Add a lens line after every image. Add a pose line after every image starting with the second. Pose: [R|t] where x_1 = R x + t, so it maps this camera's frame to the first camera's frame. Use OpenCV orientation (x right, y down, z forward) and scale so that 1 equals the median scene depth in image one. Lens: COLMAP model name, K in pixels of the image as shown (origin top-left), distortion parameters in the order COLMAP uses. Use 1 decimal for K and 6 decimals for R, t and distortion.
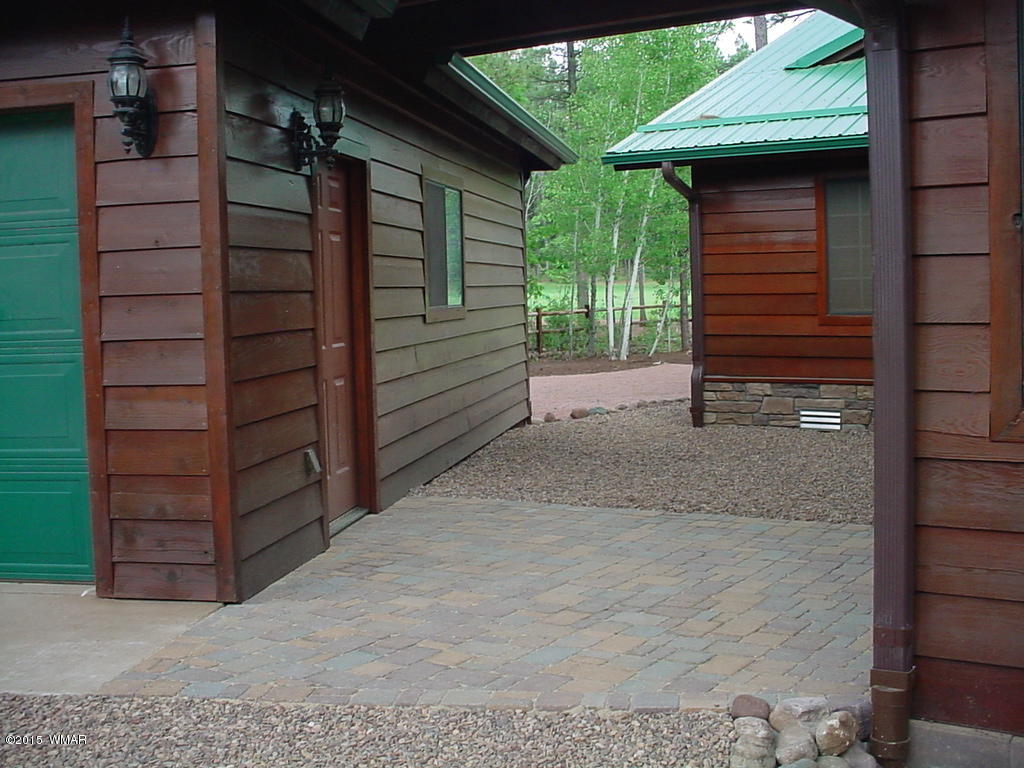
lens RADIAL K [[1276.2, 0, 512.0], [0, 1276.2, 384.0], [0, 0, 1]] dist [-0.208963, 0.219292]
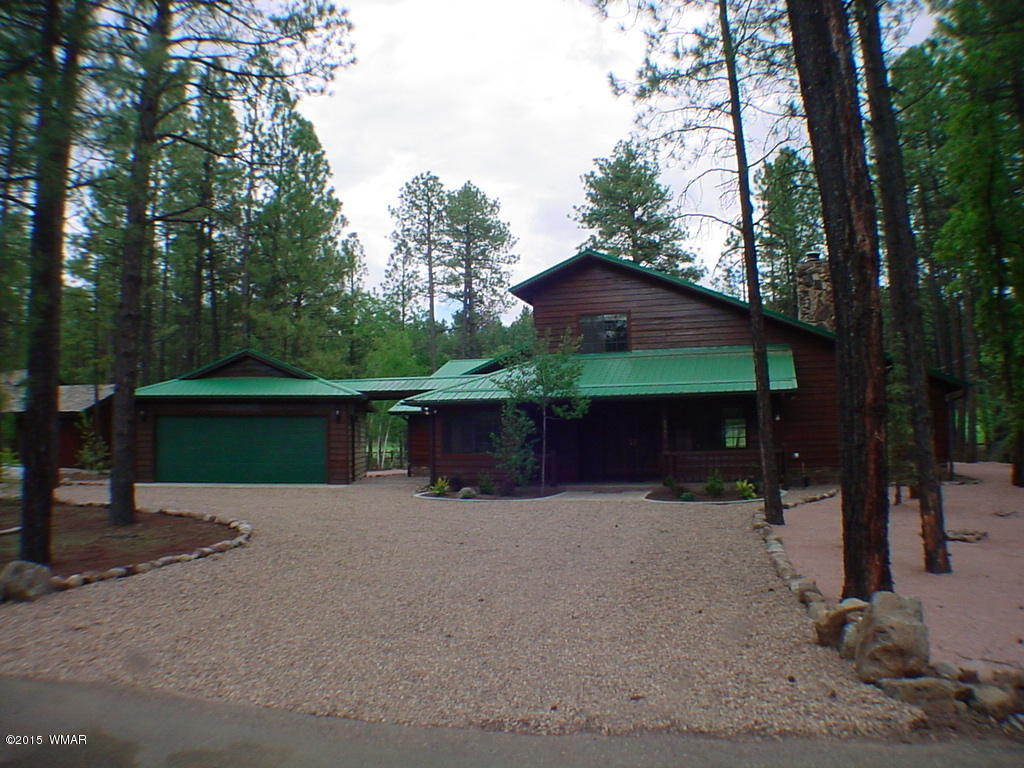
lens RADIAL K [[800.9, 0, 515.3], [0, 800.9, 377.5], [0, 0, 1]] dist [-0.282405, 0.148550]
pose [[0.958098, 0.041880, 0.283363, -0.277114], [0.004928, 0.986697, -0.162493, 0.139699], [-0.286398, 0.157081, 0.945146, -1.645511]]
